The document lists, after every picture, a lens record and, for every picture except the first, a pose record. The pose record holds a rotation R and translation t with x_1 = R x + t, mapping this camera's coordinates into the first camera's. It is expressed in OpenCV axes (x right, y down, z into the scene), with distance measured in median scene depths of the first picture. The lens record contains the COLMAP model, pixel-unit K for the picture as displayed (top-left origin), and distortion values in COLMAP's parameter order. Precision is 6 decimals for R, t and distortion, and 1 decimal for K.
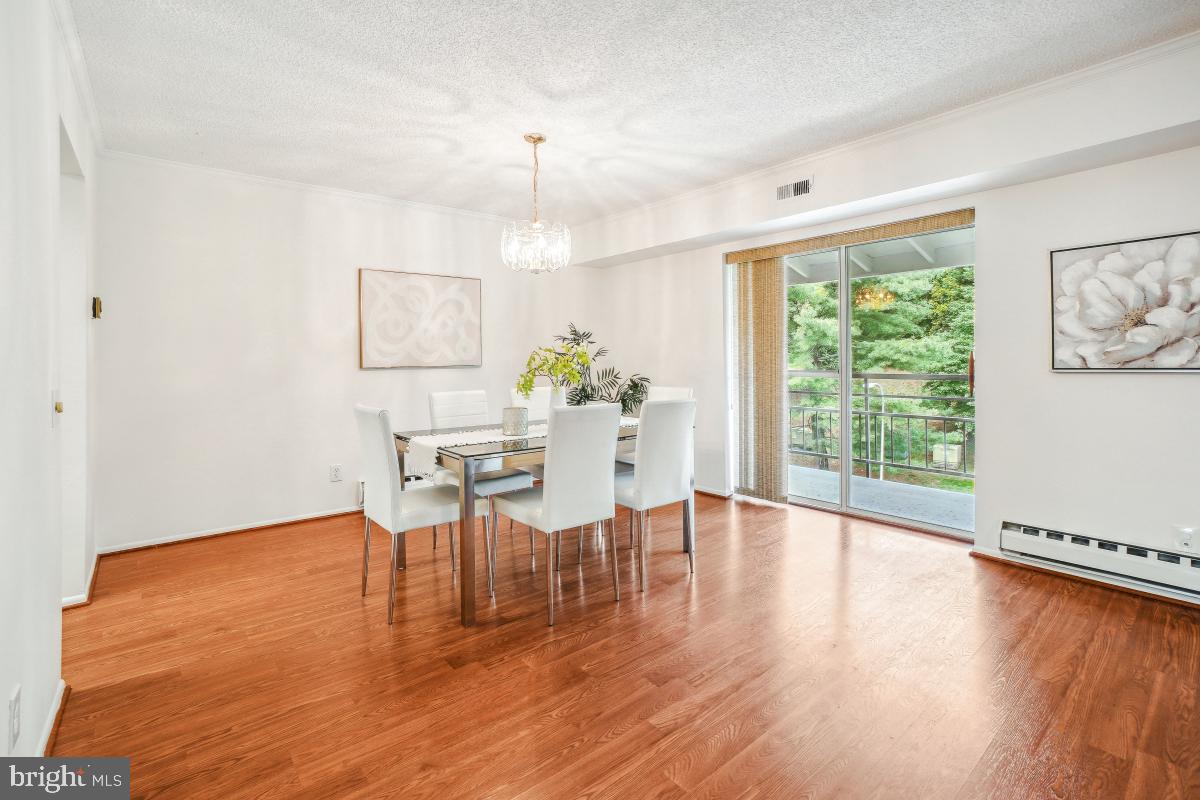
lens RADIAL K [[552.7, 0, 605.1], [0, 552.7, 361.1], [0, 0, 1]] dist [-0.050640, 0.029207]
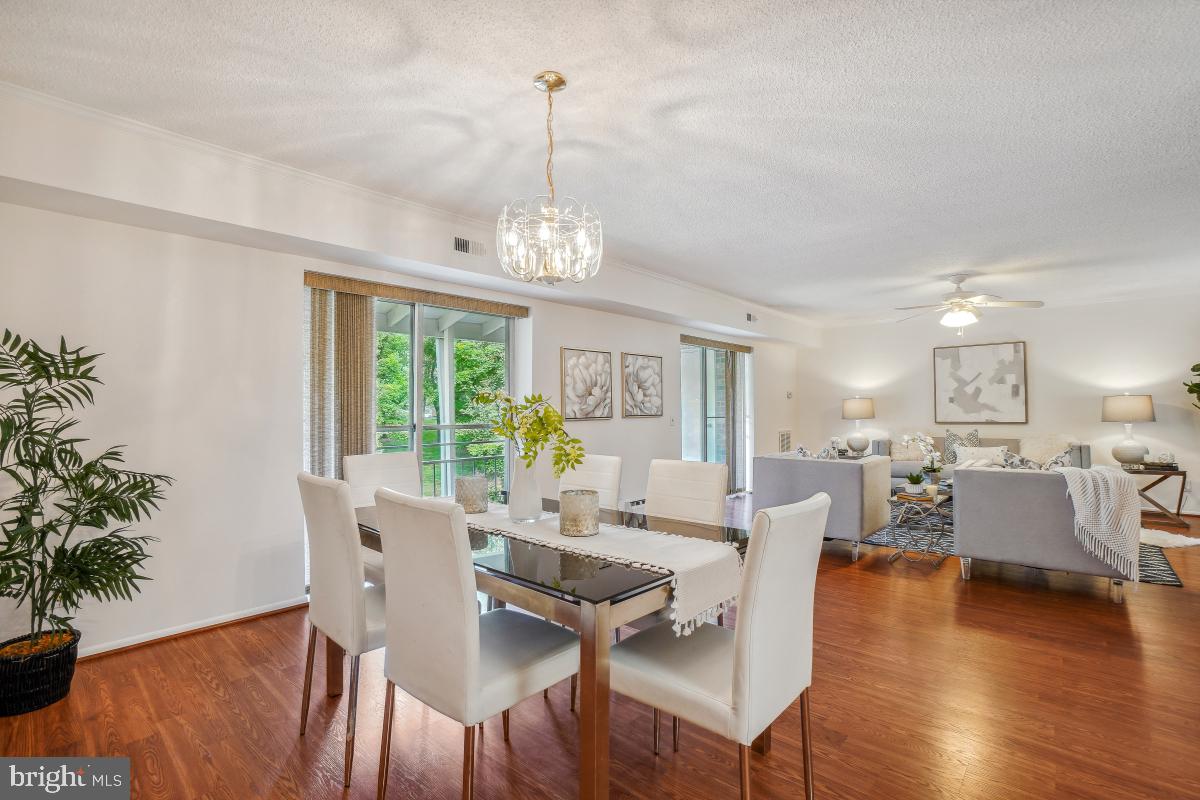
lens RADIAL K [[539.2, 0, 581.9], [0, 539.2, 397.6], [0, 0, 1]] dist [-0.055864, 0.025005]
pose [[-0.111098, 0.024505, 0.993507, -0.718932], [0.006634, 0.999692, -0.023916, -0.009610], [-0.993787, 0.003934, -0.111227, 0.982439]]
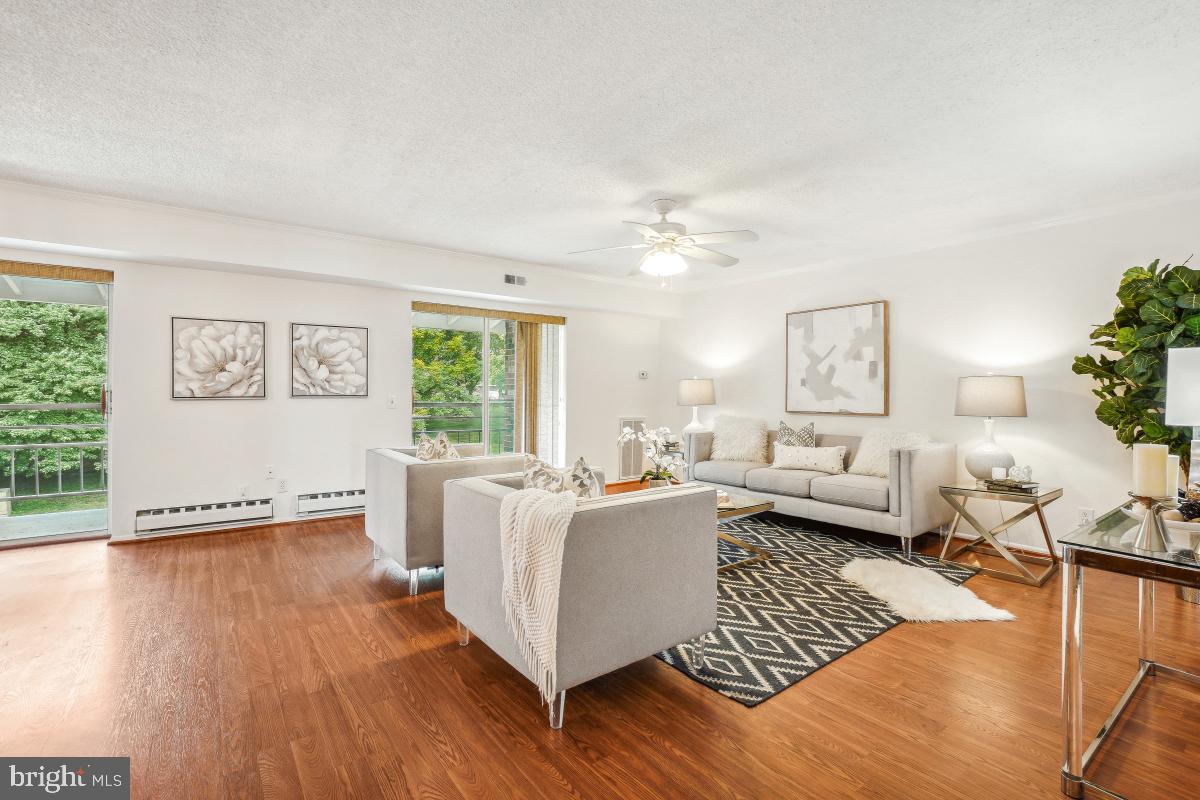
lens RADIAL K [[539.2, 0, 581.9], [0, 539.2, 397.6], [0, 0, 1]] dist [-0.055864, 0.025005]
pose [[0.080278, -0.007380, 0.996745, -0.438286], [-0.006019, 0.999951, 0.007889, -0.003129], [-0.996754, -0.006633, 0.080230, -0.191739]]
